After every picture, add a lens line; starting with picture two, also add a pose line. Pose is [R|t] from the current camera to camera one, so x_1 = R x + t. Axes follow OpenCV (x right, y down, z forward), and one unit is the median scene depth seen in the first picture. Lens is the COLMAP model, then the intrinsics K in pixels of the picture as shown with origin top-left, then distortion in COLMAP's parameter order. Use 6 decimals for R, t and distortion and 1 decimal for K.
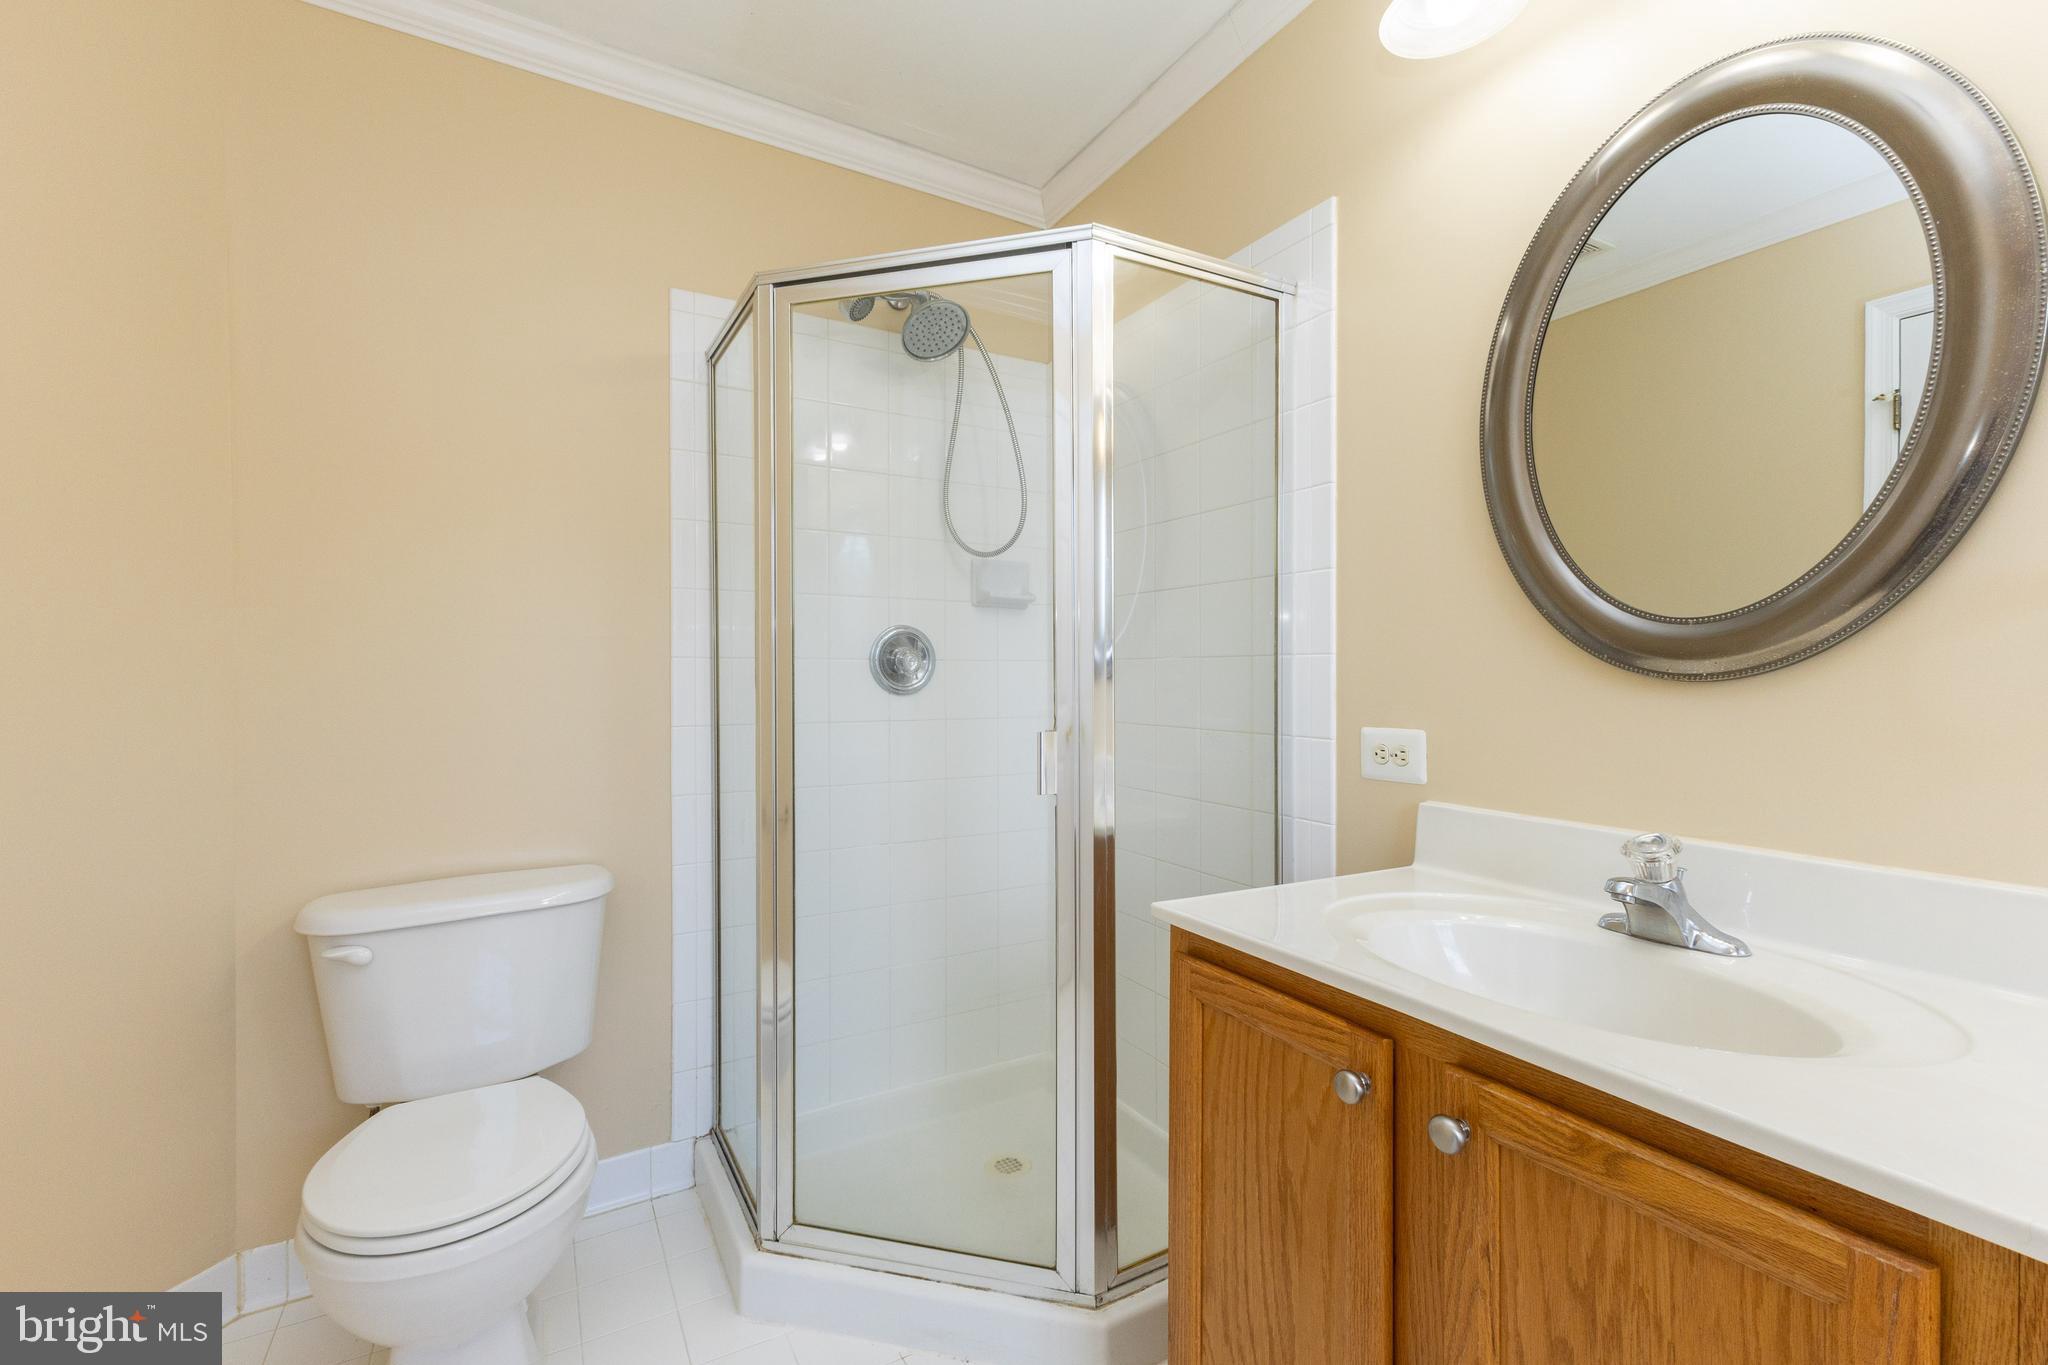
lens RADIAL K [[892.3, 0, 1021.1], [0, 892.3, 687.0], [0, 0, 1]] dist [0.008811, 0.000021]
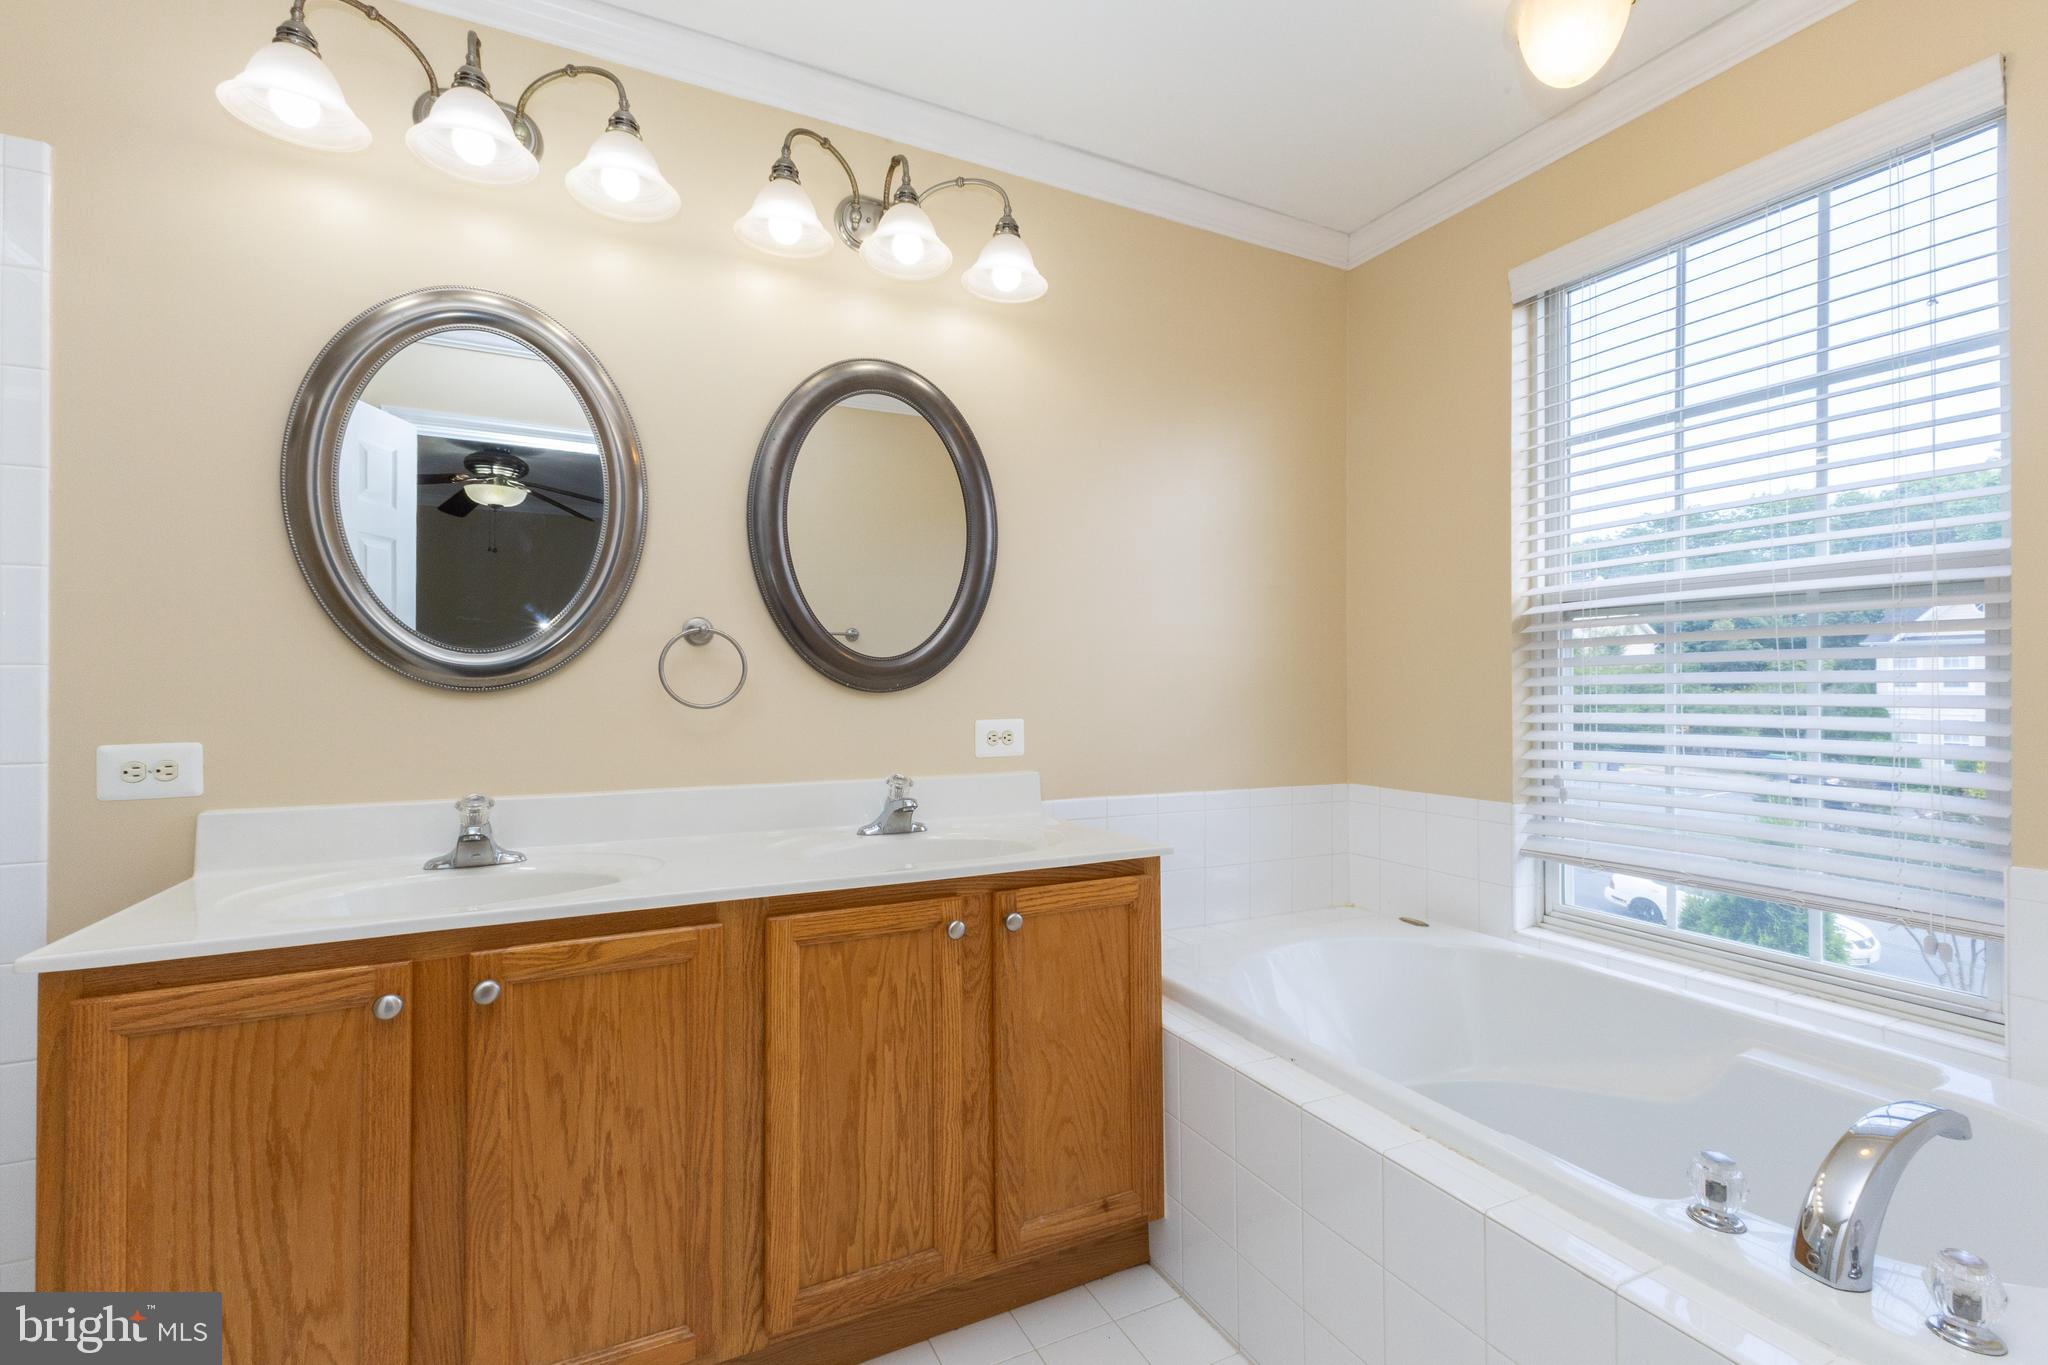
lens RADIAL K [[892.3, 0, 1023.3], [0, 892.3, 688.0], [0, 0, 1]] dist [0.008811, 0.000021]
pose [[0.032672, 0.008307, 0.999432, -0.787400], [0.011666, 0.999894, -0.008692, 0.008026], [-0.999398, 0.011944, 0.032571, 0.030938]]
